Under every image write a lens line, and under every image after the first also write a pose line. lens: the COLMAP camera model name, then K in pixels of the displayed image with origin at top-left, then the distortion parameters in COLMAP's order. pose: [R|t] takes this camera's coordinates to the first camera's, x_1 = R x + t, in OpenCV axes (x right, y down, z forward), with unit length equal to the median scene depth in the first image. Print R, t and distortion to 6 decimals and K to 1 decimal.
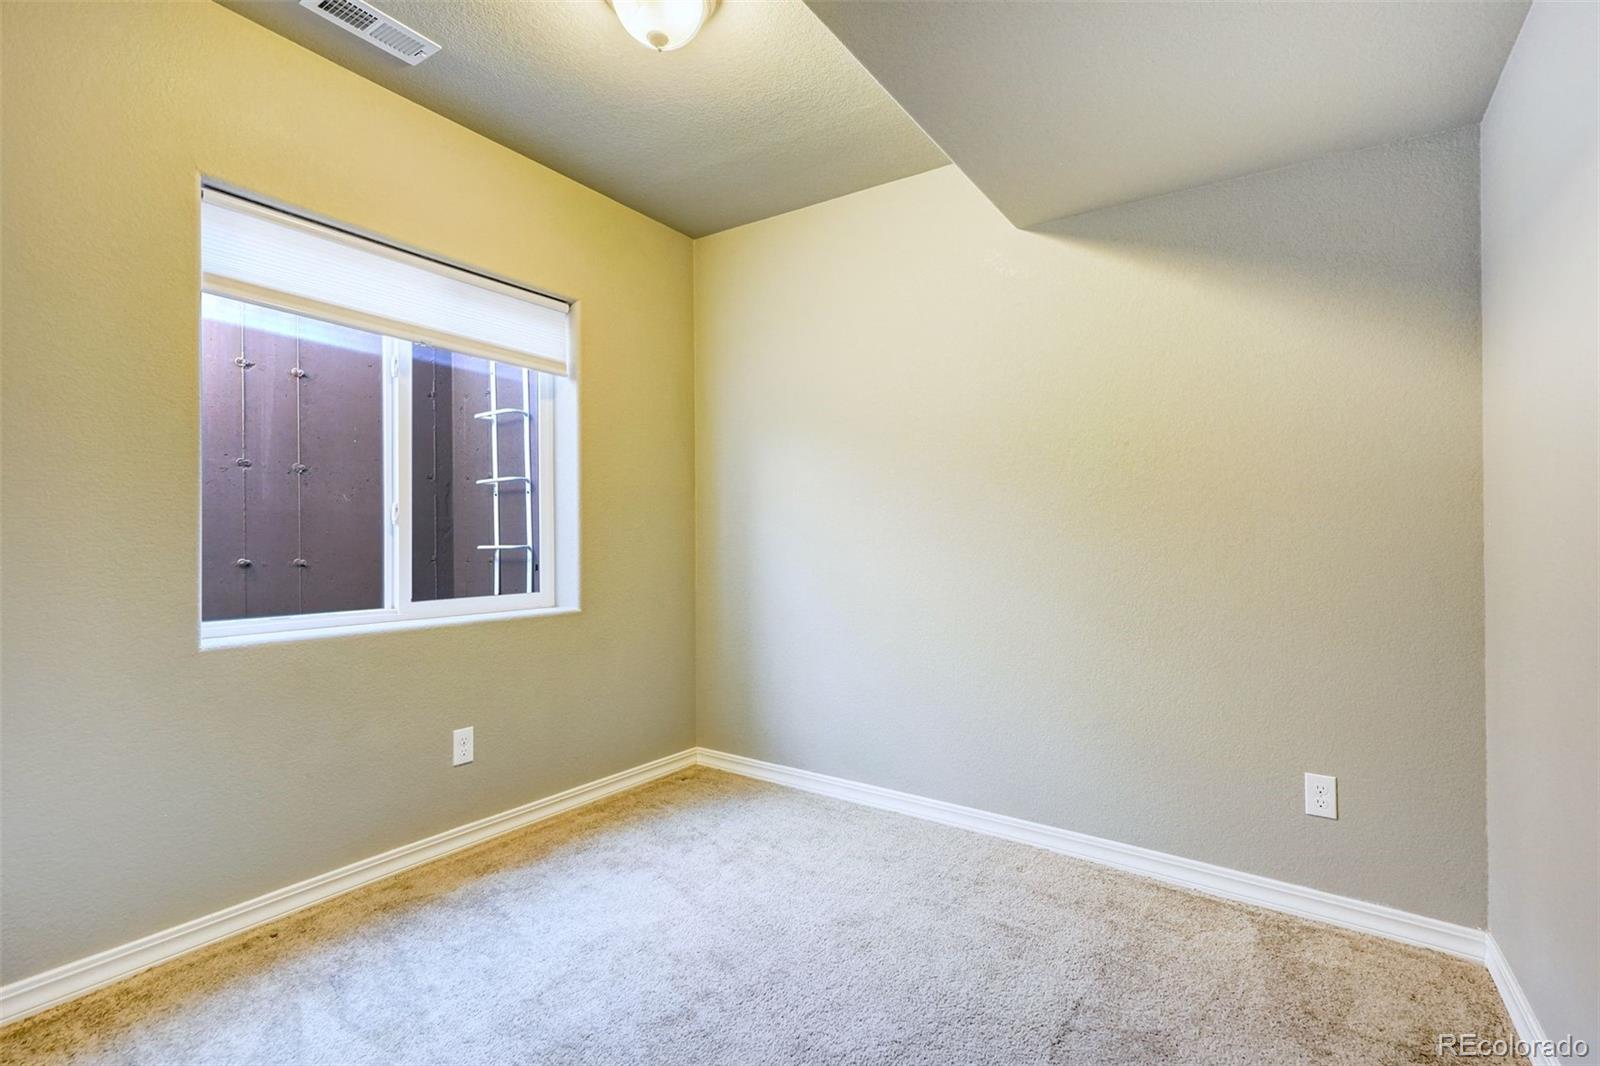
lens RADIAL K [[723.4, 0, 797.4], [0, 723.4, 520.0], [0, 0, 1]] dist [0.000402, 0.000100]
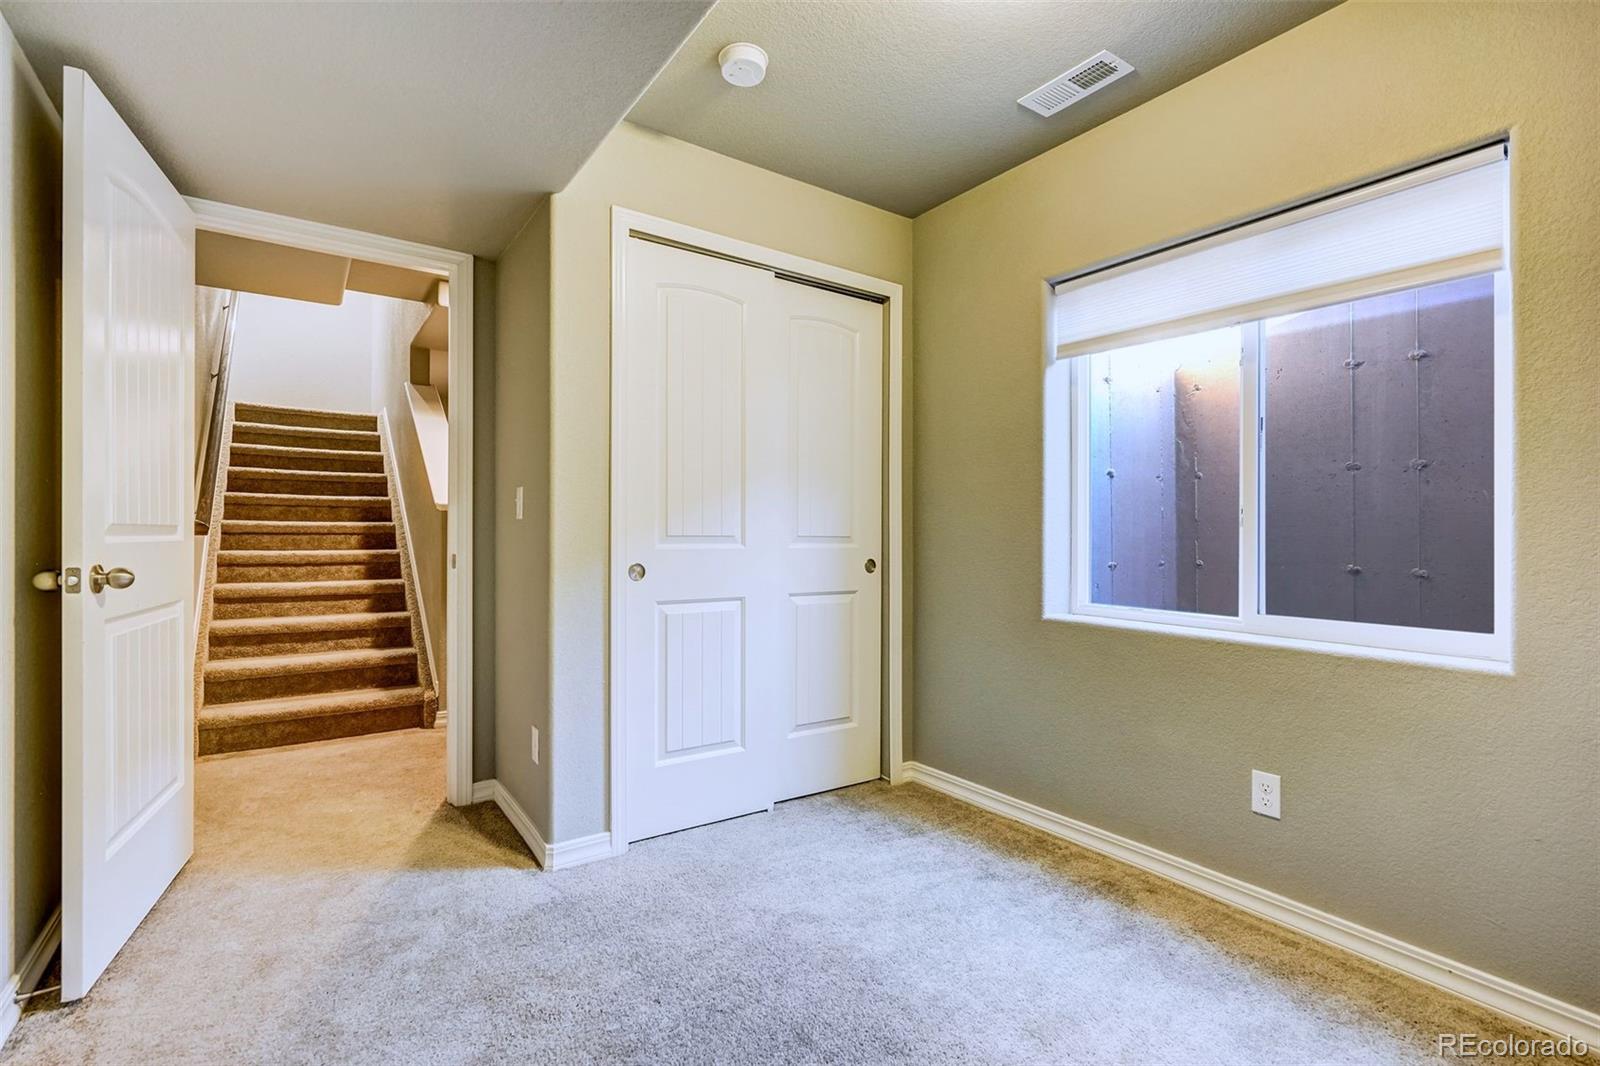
lens RADIAL K [[725.2, 0, 800.0], [0, 725.2, 533.0], [0, 0, 1]] dist [-0.000532, -0.000094]
pose [[-0.348635, -0.010918, -0.937195, 0.494121], [0.008306, 0.999857, -0.014738, 0.022365], [0.937222, -0.012923, -0.348494, 0.782617]]
